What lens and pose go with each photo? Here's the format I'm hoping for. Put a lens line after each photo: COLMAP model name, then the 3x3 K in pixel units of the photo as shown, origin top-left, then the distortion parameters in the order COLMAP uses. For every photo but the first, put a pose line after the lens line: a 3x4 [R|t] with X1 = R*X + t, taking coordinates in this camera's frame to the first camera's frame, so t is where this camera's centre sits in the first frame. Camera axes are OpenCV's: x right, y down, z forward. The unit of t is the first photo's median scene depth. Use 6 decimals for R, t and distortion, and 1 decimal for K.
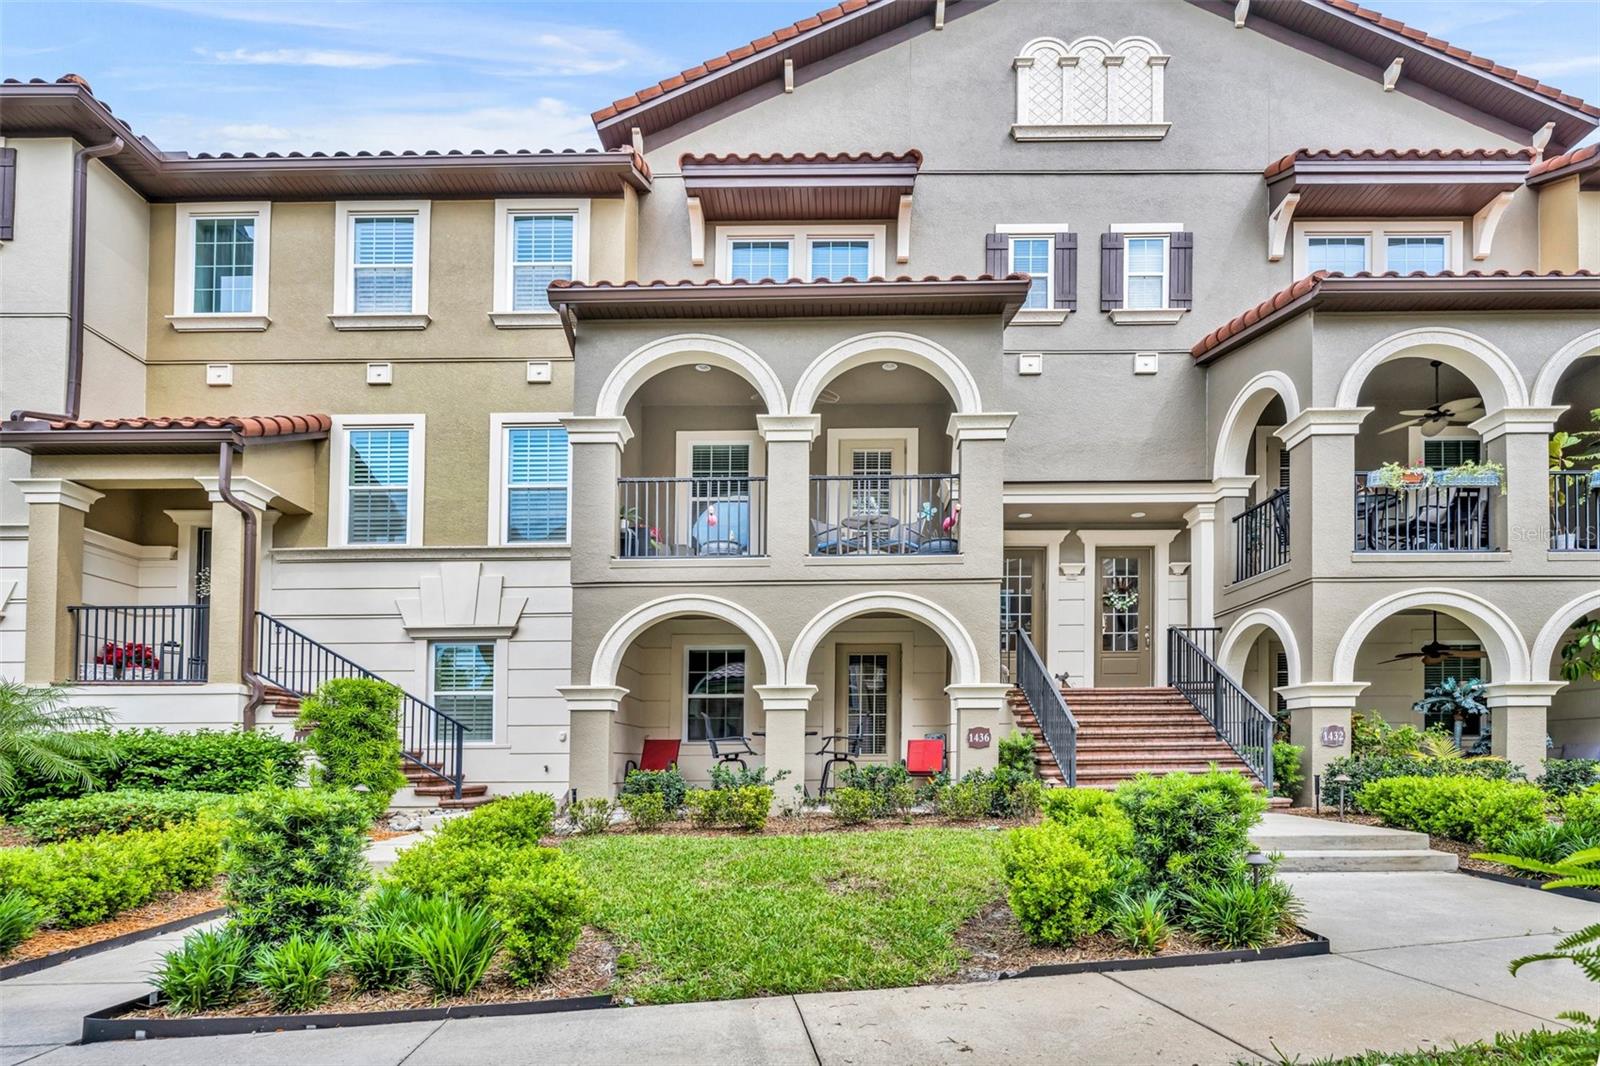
lens RADIAL K [[660.2, 0, 800.3], [0, 660.2, 536.7], [0, 0, 1]] dist [-0.000495, 0.000005]
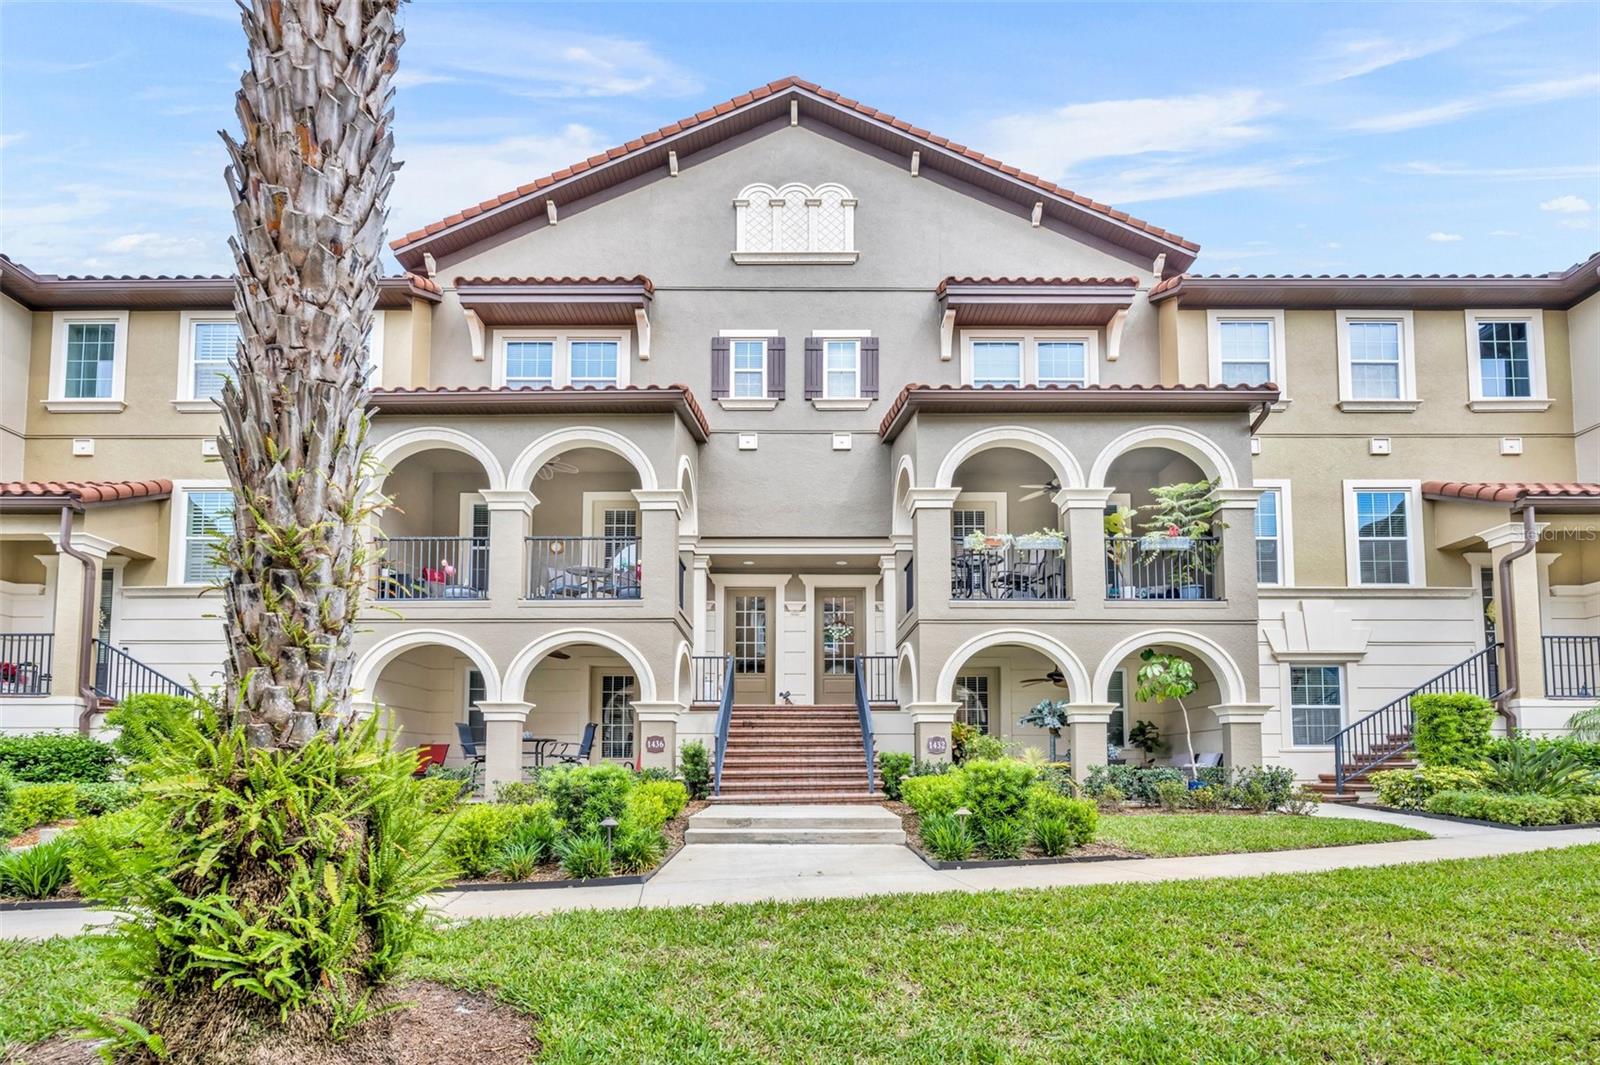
lens RADIAL K [[636.4, 0, 797.7], [0, 636.4, 534.8], [0, 0, 1]] dist [-0.000870, 0.000268]
pose [[0.999960, 0.008552, 0.002621, 0.463477], [-0.008478, 0.999593, -0.027221, -0.057153], [-0.002853, 0.027198, 0.999626, -0.200287]]
